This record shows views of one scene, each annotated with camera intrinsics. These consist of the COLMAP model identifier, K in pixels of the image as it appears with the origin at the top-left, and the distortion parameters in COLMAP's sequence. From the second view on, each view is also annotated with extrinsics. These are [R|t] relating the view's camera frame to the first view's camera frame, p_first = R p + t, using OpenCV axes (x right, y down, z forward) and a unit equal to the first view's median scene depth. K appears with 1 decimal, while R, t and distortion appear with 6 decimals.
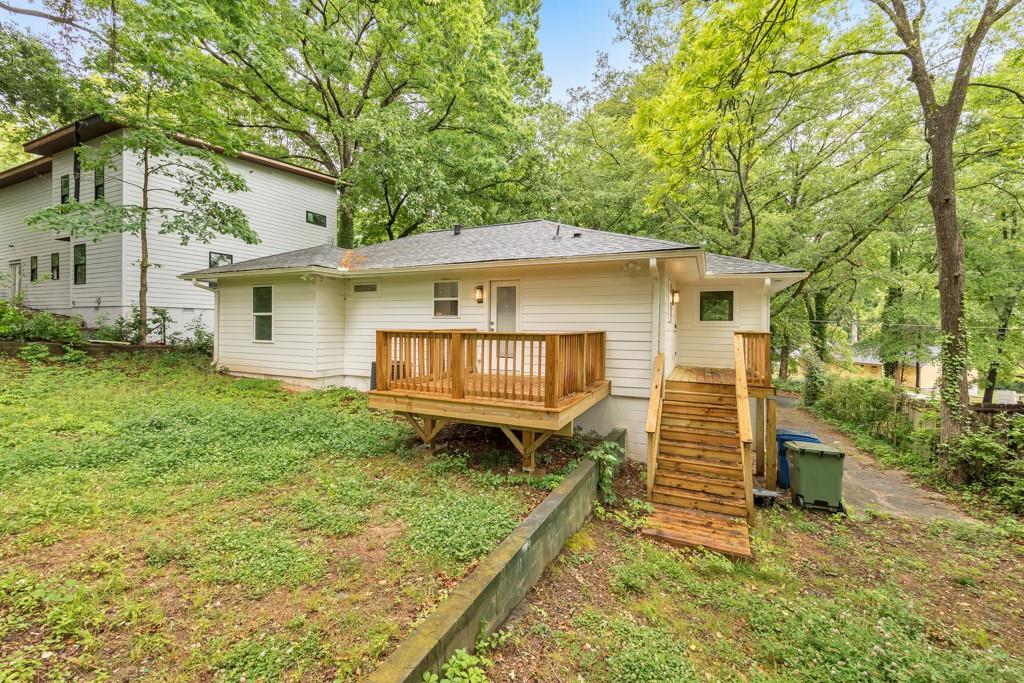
lens RADIAL K [[412.0, 0, 513.0], [0, 412.0, 326.1], [0, 0, 1]] dist [0.005135, 0.000091]
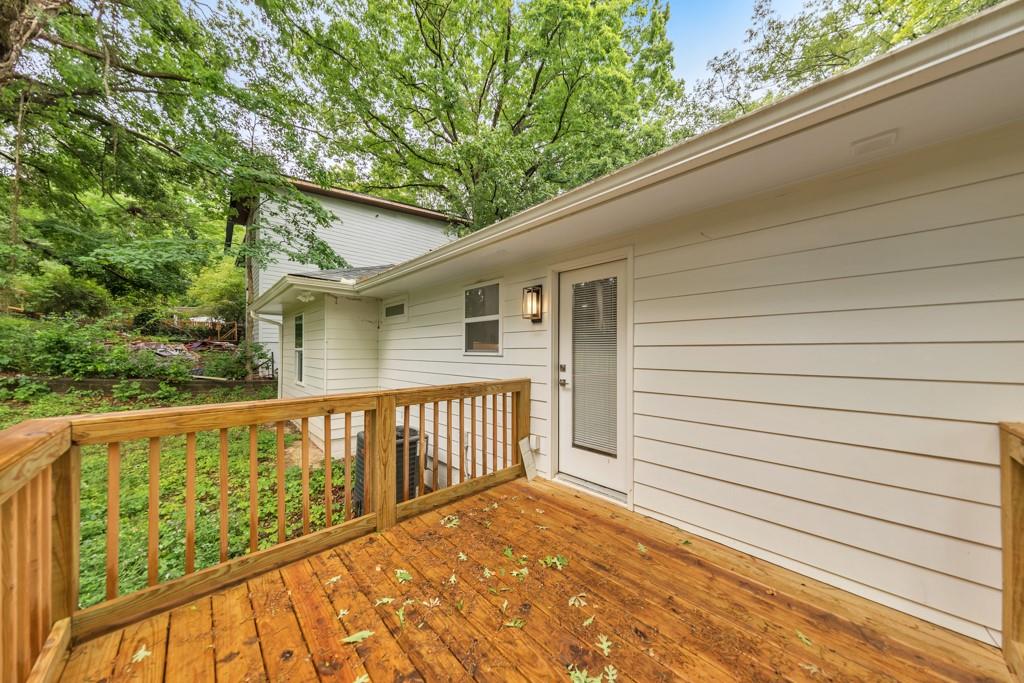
lens RADIAL K [[330.0, 0, 511.9], [0, 330.0, 351.5], [0, 0, 1]] dist [0.005860, 0.000072]
pose [[0.928421, -0.007541, -0.371454, 0.026032], [0.006049, 0.999968, -0.005183, -0.019641], [0.371482, 0.002565, 0.928437, 0.554640]]
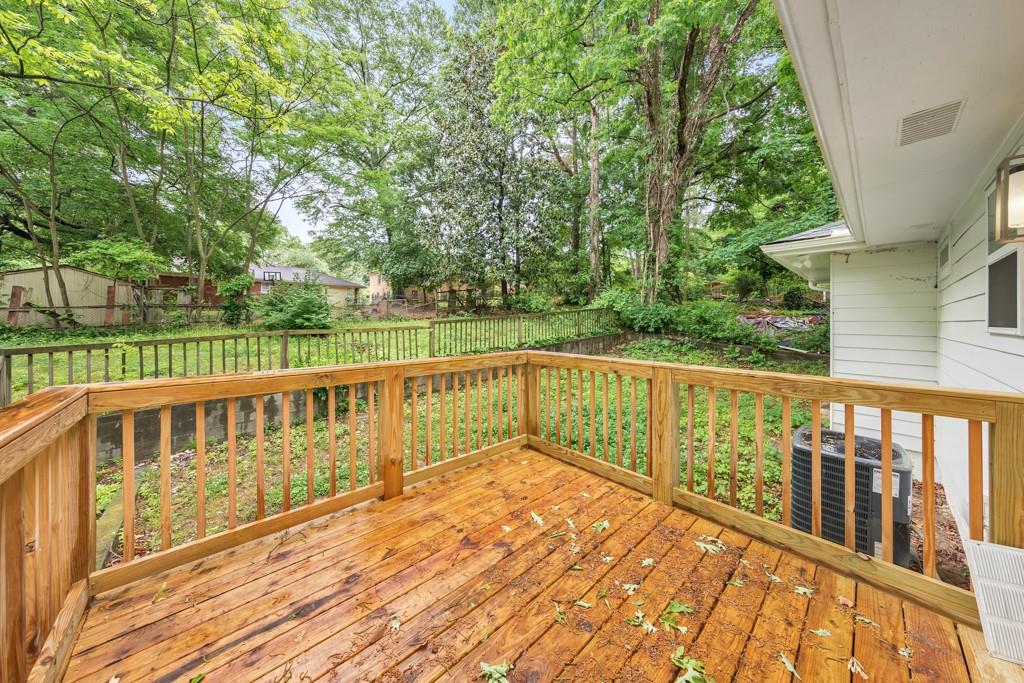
lens RADIAL K [[330.0, 0, 518.3], [0, 330.0, 324.6], [0, 0, 1]] dist [0.005860, 0.000072]
pose [[-0.381815, -0.003462, -0.924232, 0.098409], [-0.009751, 0.999952, 0.000283, -0.020133], [0.924187, 0.009120, -0.381830, 0.709856]]
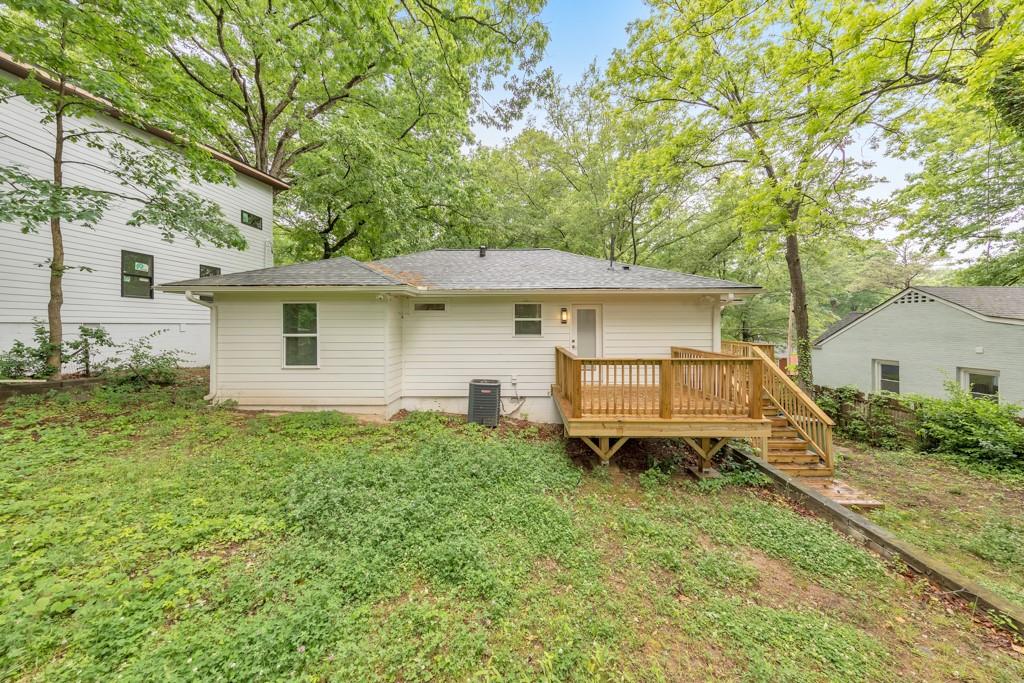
lens RADIAL K [[330.0, 0, 524.3], [0, 330.0, 325.7], [0, 0, 1]] dist [0.005860, 0.000072]
pose [[0.913863, -0.012857, 0.405819, -0.467388], [0.012257, 0.999917, 0.004078, -0.047122], [-0.405838, 0.001247, 0.913944, 0.183440]]
